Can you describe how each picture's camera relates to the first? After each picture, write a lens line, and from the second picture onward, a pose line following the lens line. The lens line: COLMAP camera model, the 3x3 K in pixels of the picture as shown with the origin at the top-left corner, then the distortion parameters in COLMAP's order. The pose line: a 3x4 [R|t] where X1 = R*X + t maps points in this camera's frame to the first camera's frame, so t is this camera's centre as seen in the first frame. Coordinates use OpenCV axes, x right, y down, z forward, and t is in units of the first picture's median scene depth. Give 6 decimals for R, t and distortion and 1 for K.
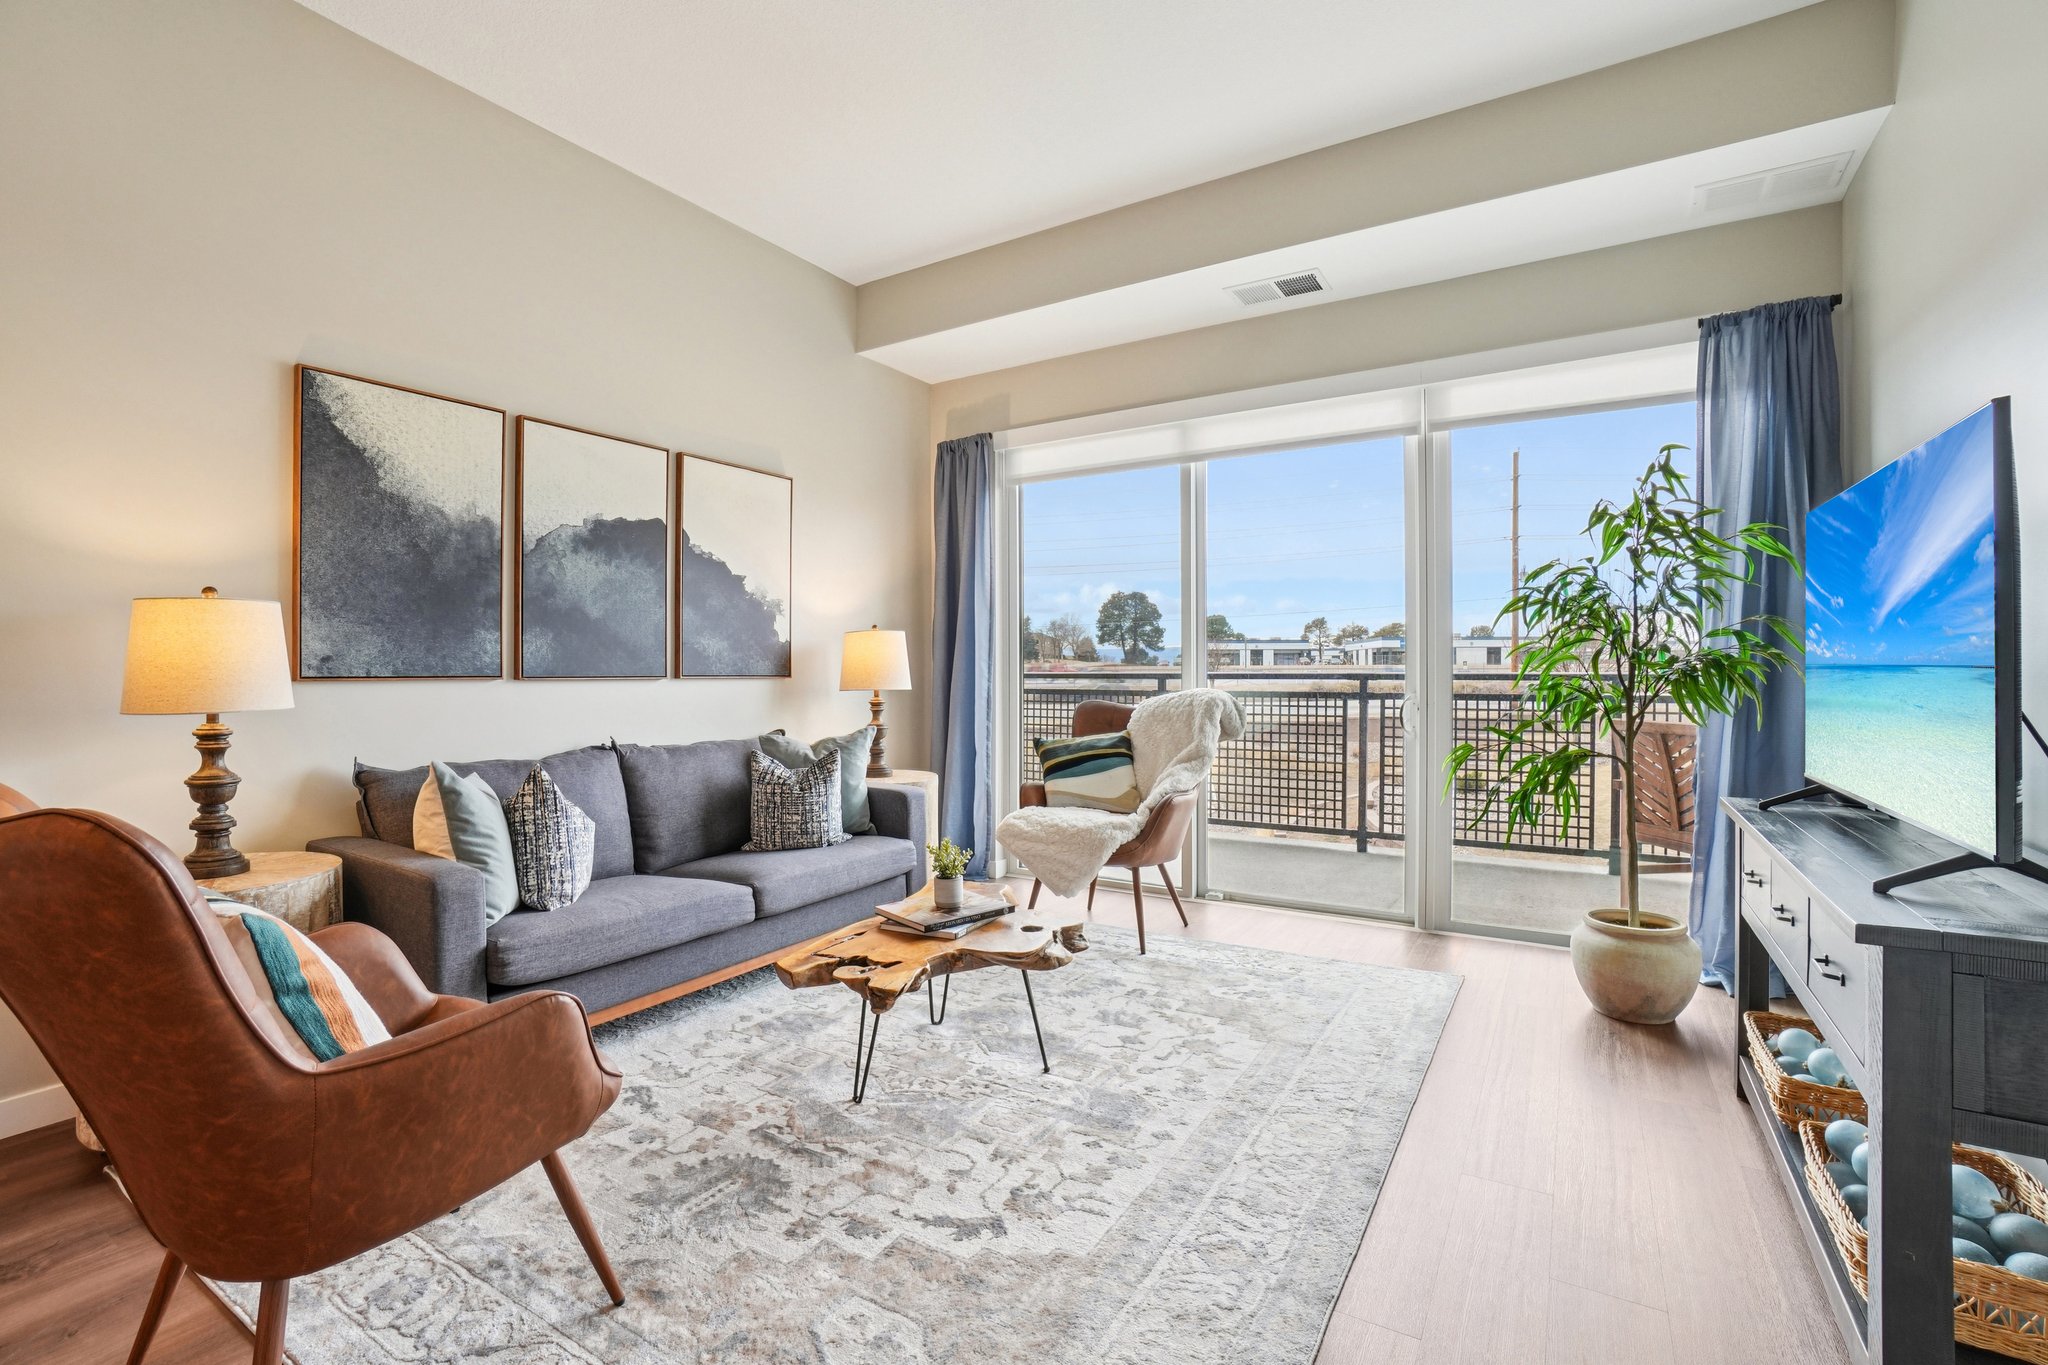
lens RADIAL K [[932.5, 0, 990.4], [0, 932.5, 677.1], [0, 0, 1]] dist [-0.043928, 0.000166]
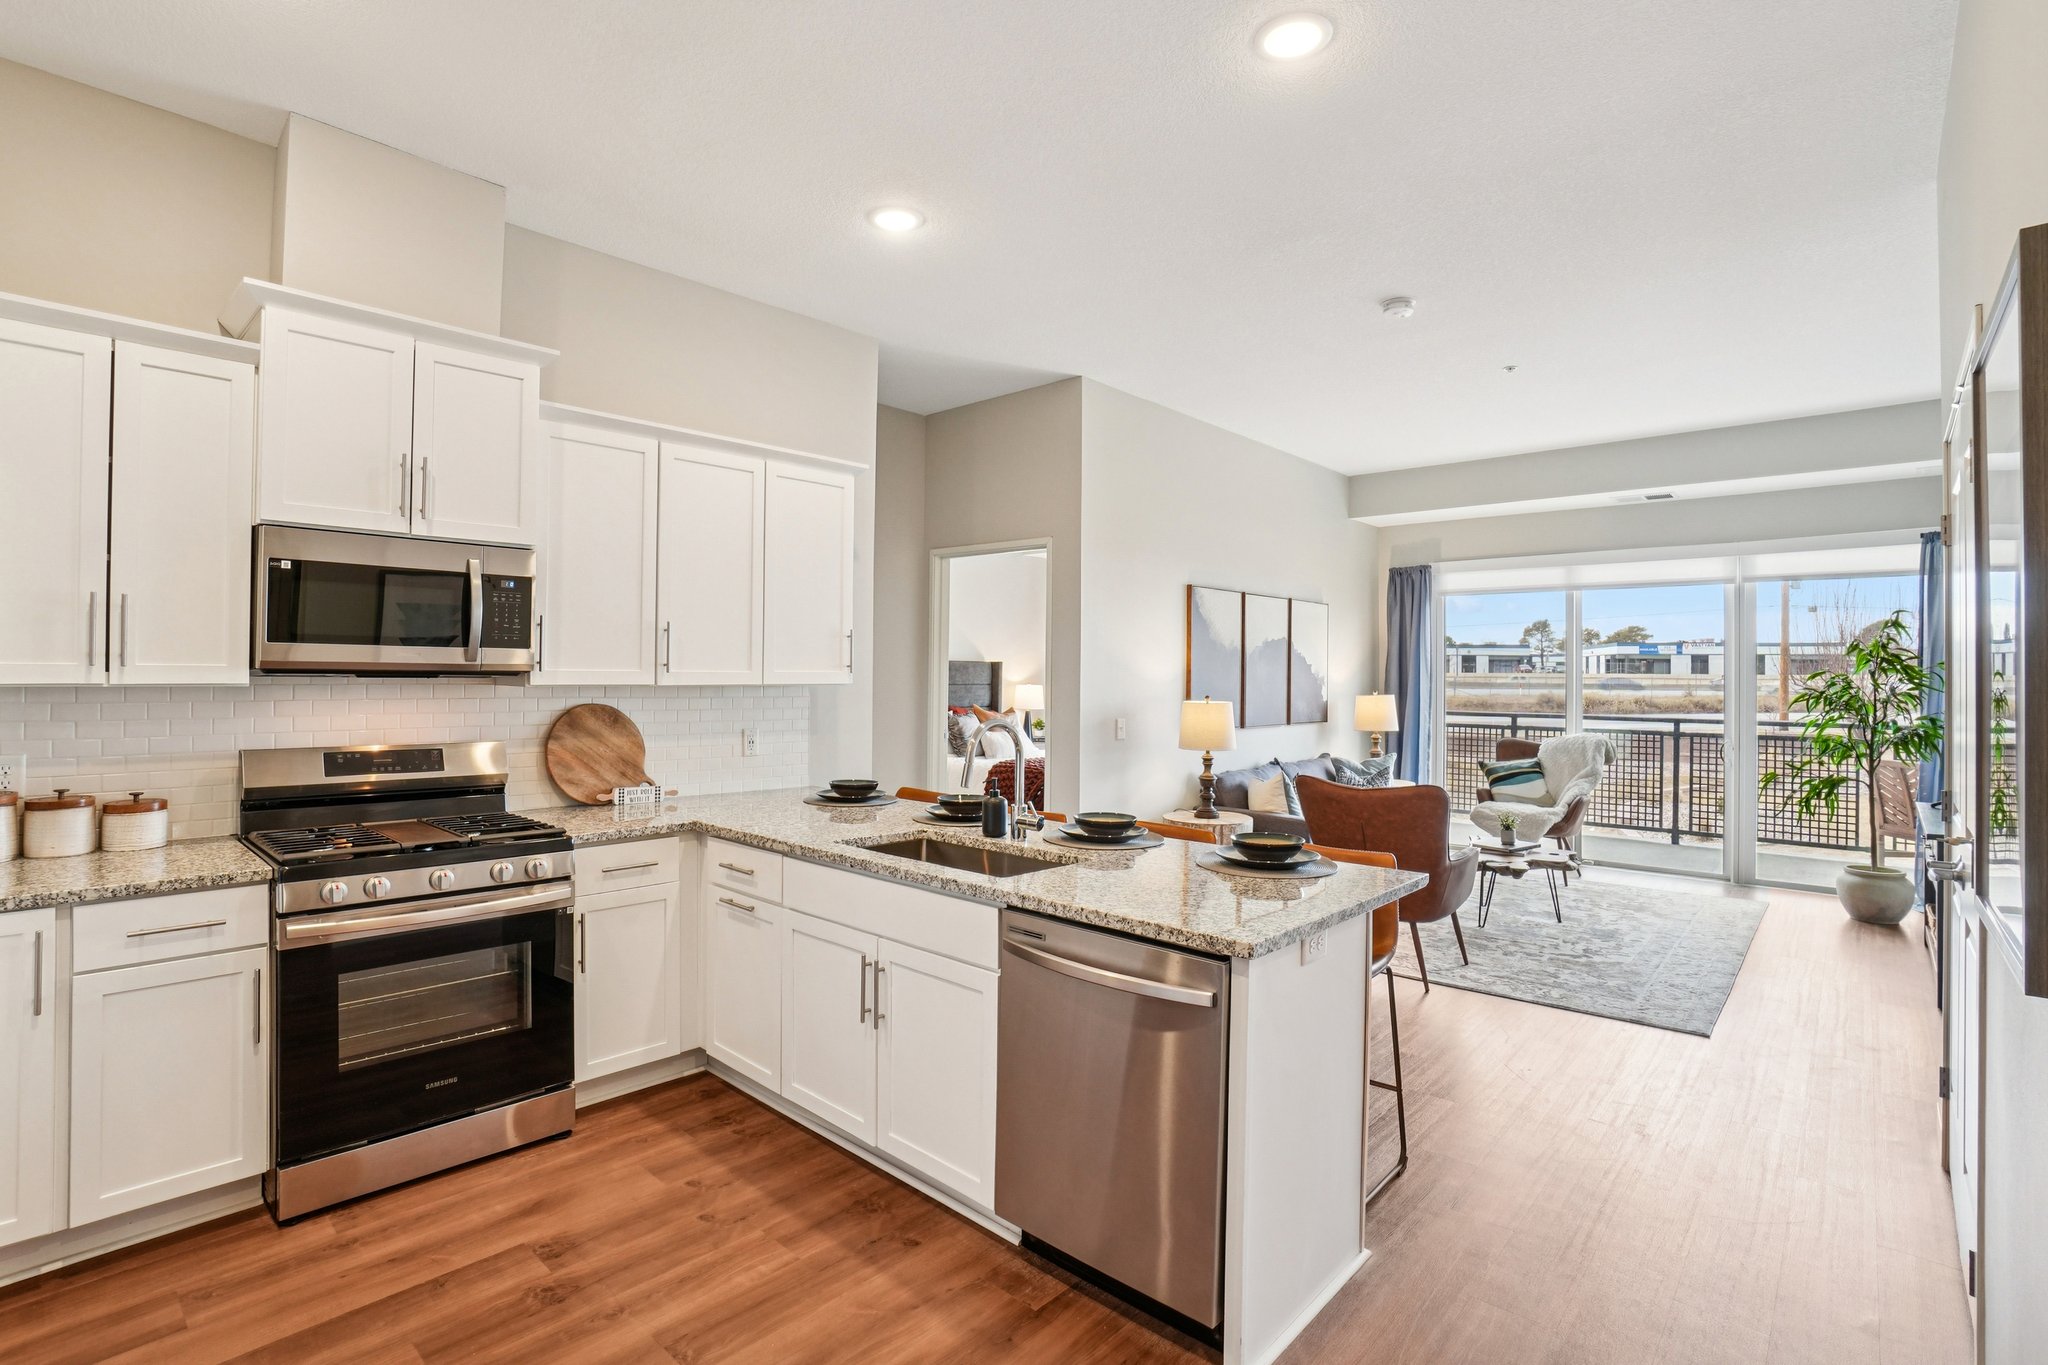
lens RADIAL K [[946.0, 0, 1018.8], [0, 946.0, 668.7], [0, 0, 1]] dist [-0.060028, 0.023335]
pose [[0.984784, 0.008541, -0.173573, -0.608821], [-0.011106, 0.999843, -0.013814, -0.086246], [0.173427, 0.015532, 0.984724, -1.005318]]
